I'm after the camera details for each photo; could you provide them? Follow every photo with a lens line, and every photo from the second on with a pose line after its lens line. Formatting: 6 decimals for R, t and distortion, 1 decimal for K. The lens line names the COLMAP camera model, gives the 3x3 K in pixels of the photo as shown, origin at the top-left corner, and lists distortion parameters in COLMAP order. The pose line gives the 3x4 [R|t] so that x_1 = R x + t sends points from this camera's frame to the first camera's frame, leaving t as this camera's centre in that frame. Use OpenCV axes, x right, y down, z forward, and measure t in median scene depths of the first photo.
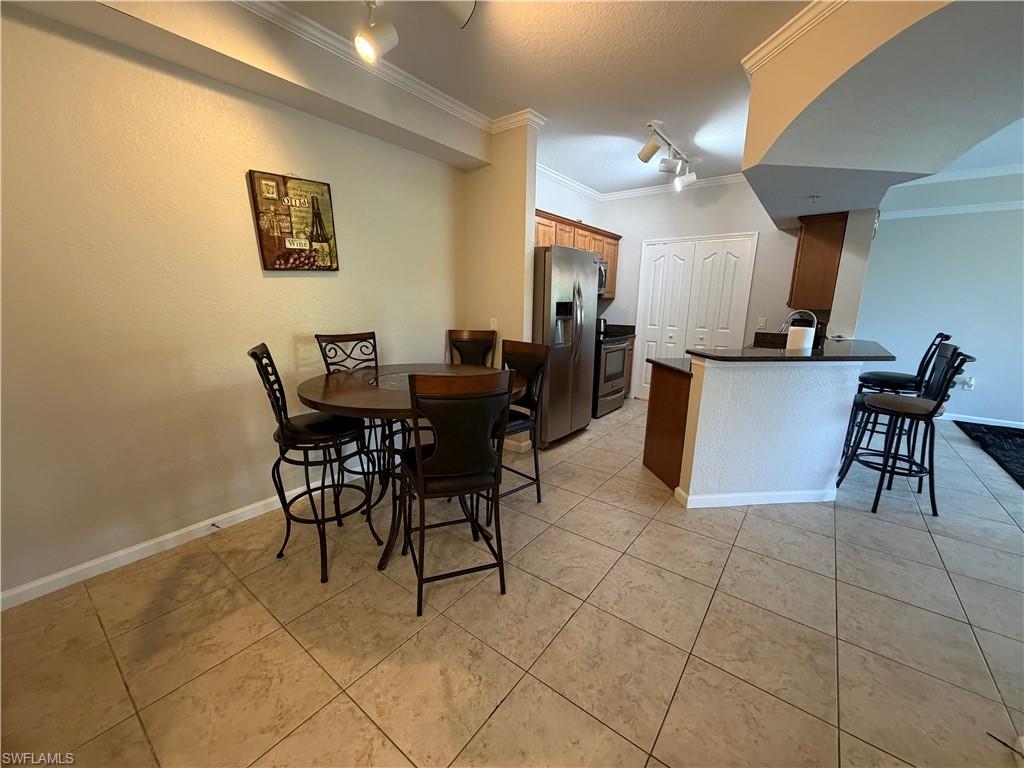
lens RADIAL K [[407.6, 0, 510.0], [0, 407.6, 385.5], [0, 0, 1]] dist [-0.000221, 0.000357]
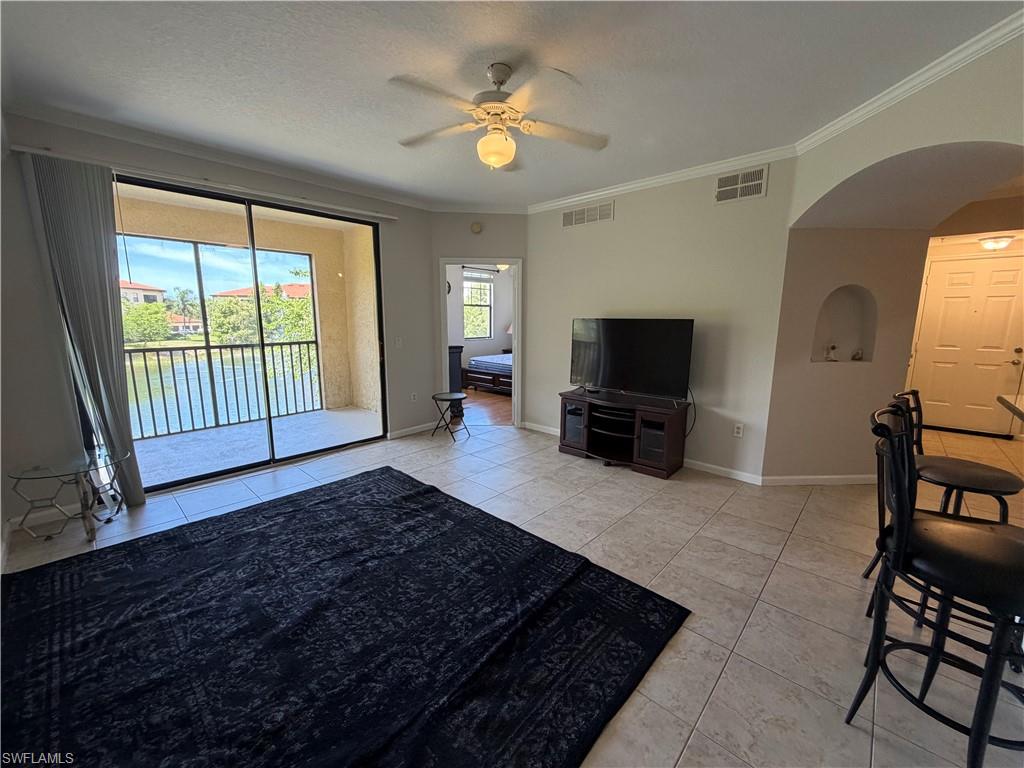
lens RADIAL K [[407.6, 0, 510.0], [0, 407.6, 385.5], [0, 0, 1]] dist [-0.000221, 0.000357]
pose [[-0.995332, -0.035520, 0.089737, 1.243349], [-0.000132, 0.930310, 0.366775, -0.263876], [-0.096511, 0.365051, -0.925972, 1.236640]]
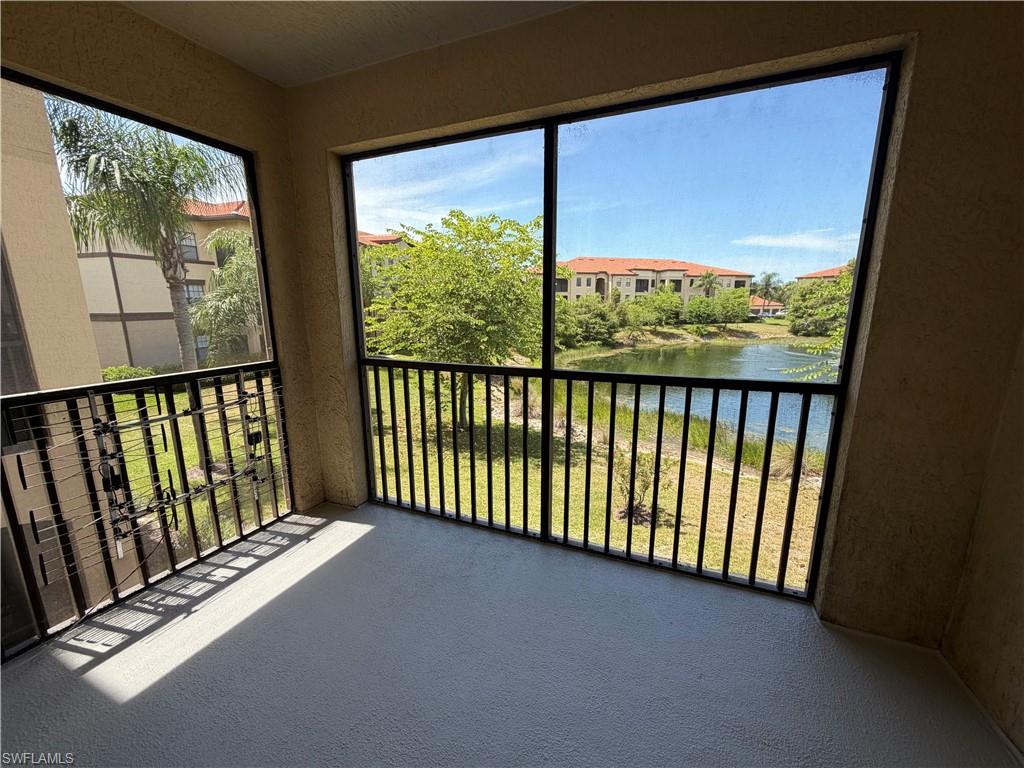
lens RADIAL K [[407.6, 0, 510.0], [0, 407.6, 385.5], [0, 0, 1]] dist [-0.000221, 0.000357]
pose [[-0.245062, -0.211552, 0.946145, 1.842591], [0.202597, 0.943183, 0.263364, -0.023785], [-0.948103, 0.256227, -0.188278, 0.143386]]
